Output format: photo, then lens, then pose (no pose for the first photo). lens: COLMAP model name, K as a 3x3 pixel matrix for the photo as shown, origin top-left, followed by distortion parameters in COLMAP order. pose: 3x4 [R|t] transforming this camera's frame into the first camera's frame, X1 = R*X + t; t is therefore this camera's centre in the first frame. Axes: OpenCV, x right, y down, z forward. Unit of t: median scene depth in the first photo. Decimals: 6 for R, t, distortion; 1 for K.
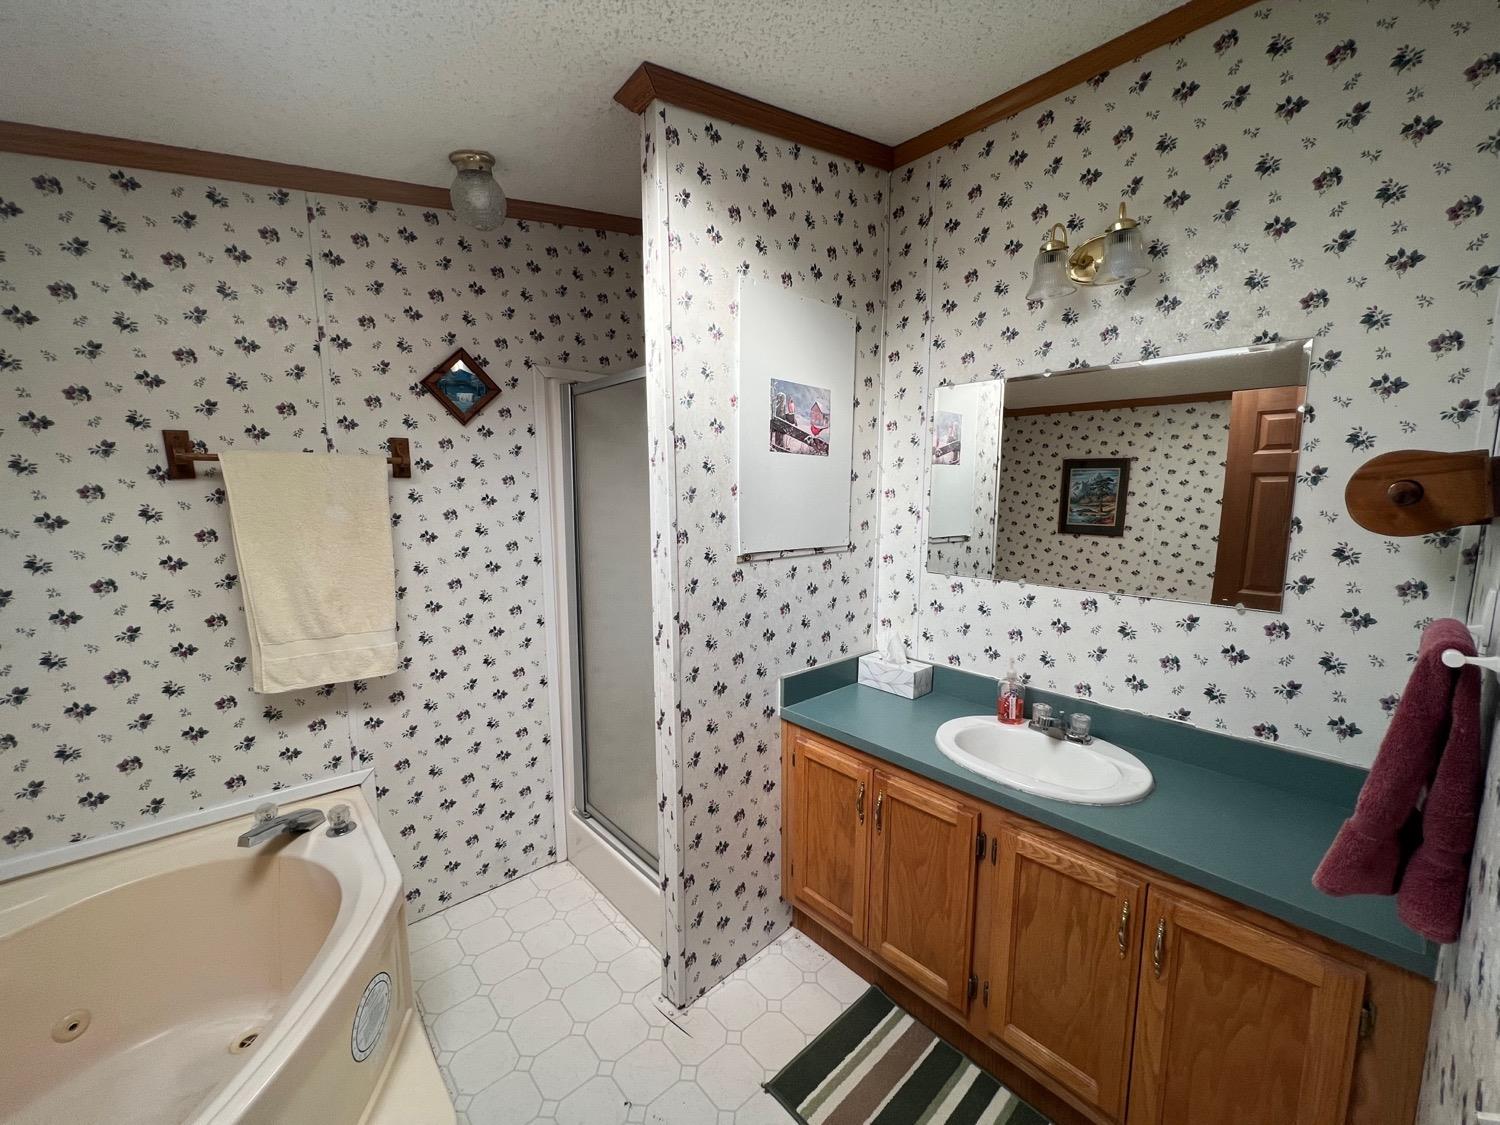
lens RADIAL K [[599.8, 0, 752.3], [0, 599.8, 565.4], [0, 0, 1]] dist [-0.002781, 0.000967]
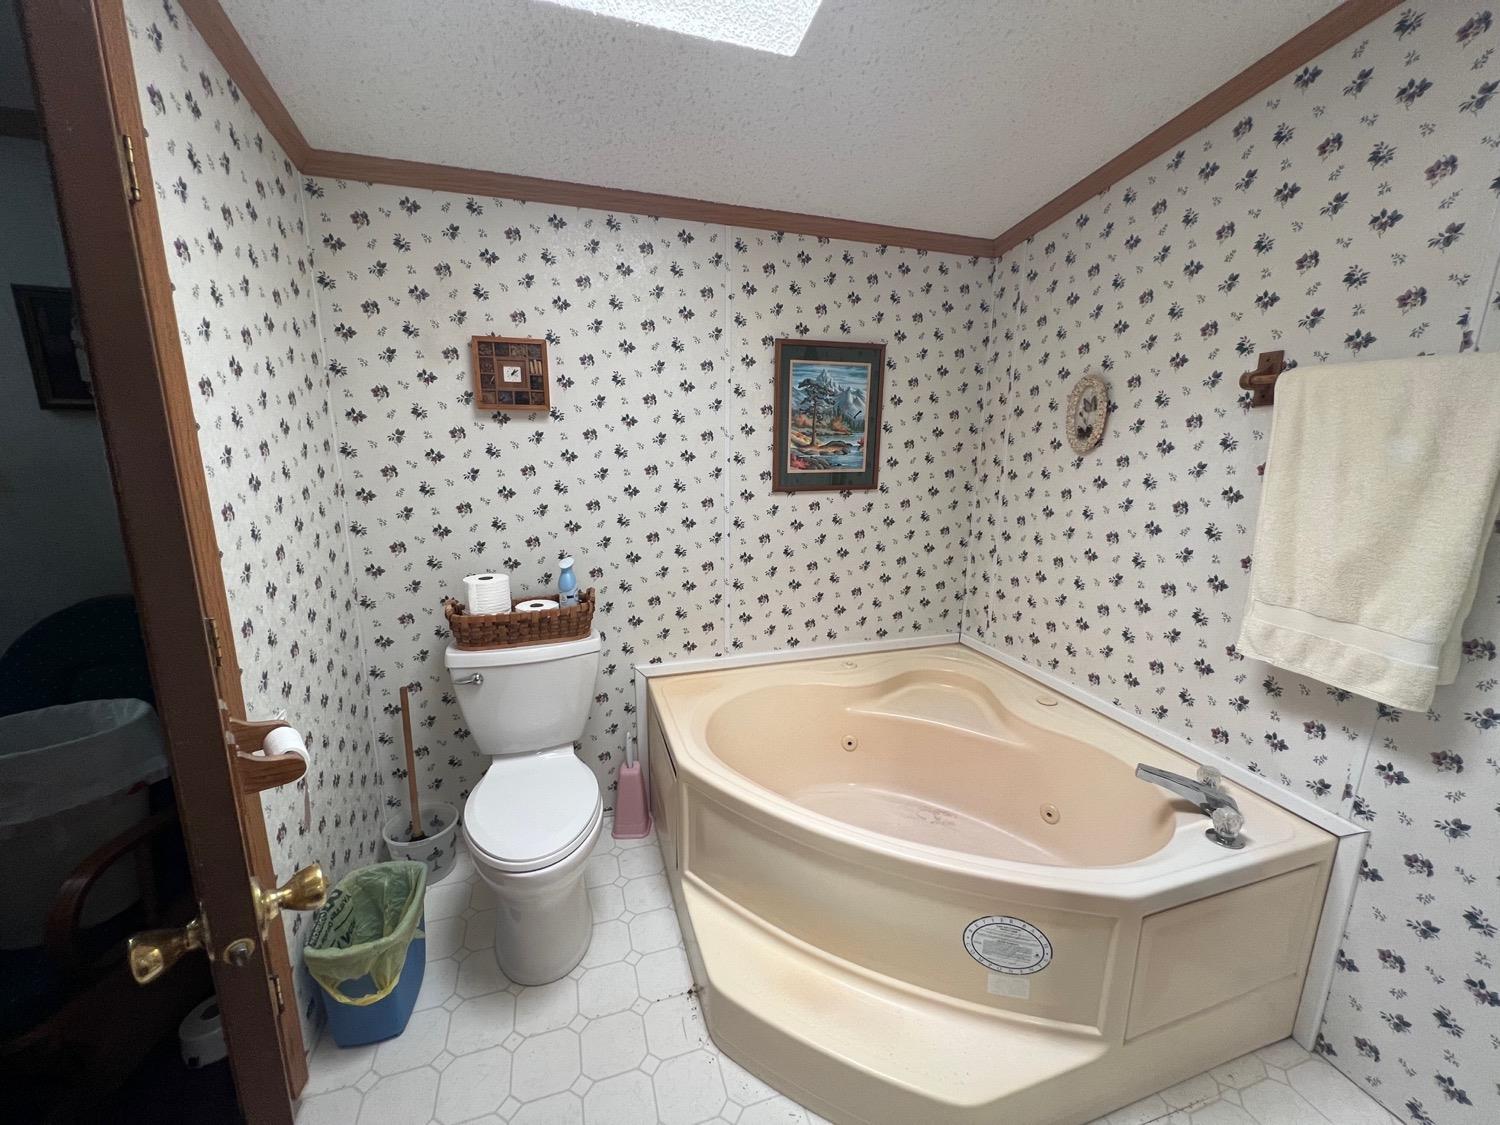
lens RADIAL K [[599.8, 0, 754.8], [0, 599.8, 566.8], [0, 0, 1]] dist [-0.002781, 0.000967]
pose [[-0.402978, 0.185926, -0.896125, 0.219647], [-0.131843, 0.957141, 0.257874, -0.036364], [0.905663, 0.222065, -0.361193, 0.603832]]
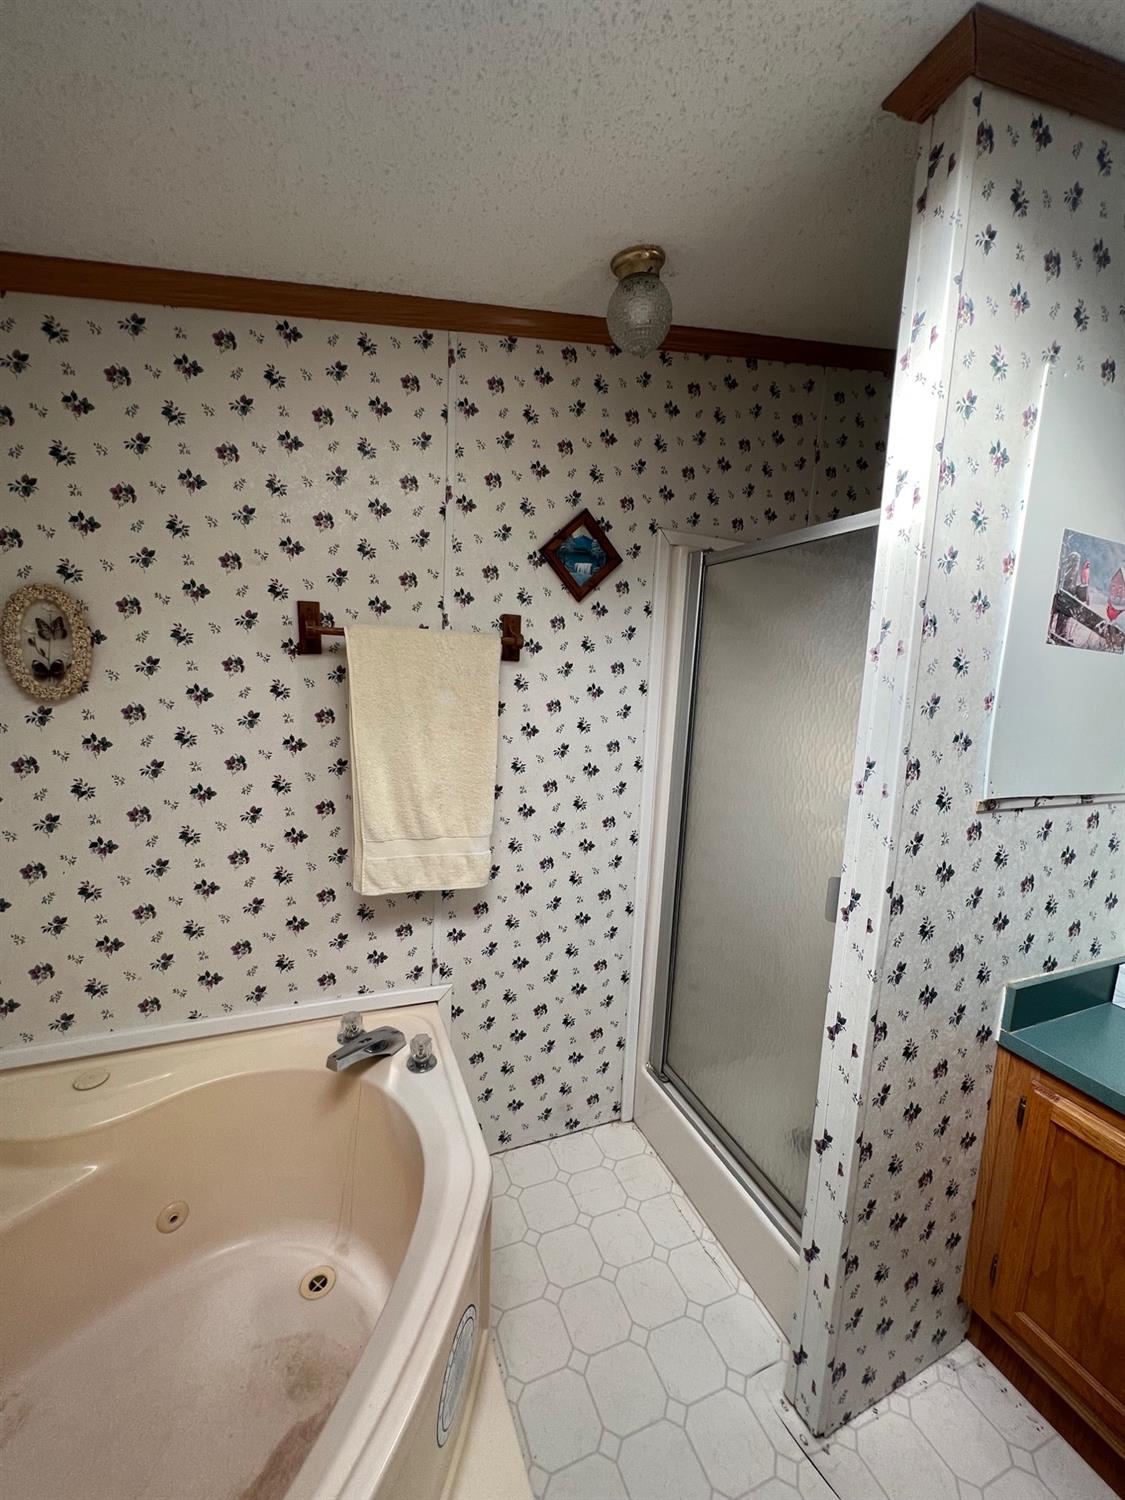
lens RADIAL K [[599.8, 0, 559.2], [0, 599.8, 751.7], [0, 0, 1]] dist [-0.002781, 0.000967]
pose [[0.939801, 0.089944, -0.329674, -0.240631], [-0.090050, 0.995825, 0.014983, -0.037986], [0.329645, 0.015606, 0.943976, 0.226200]]
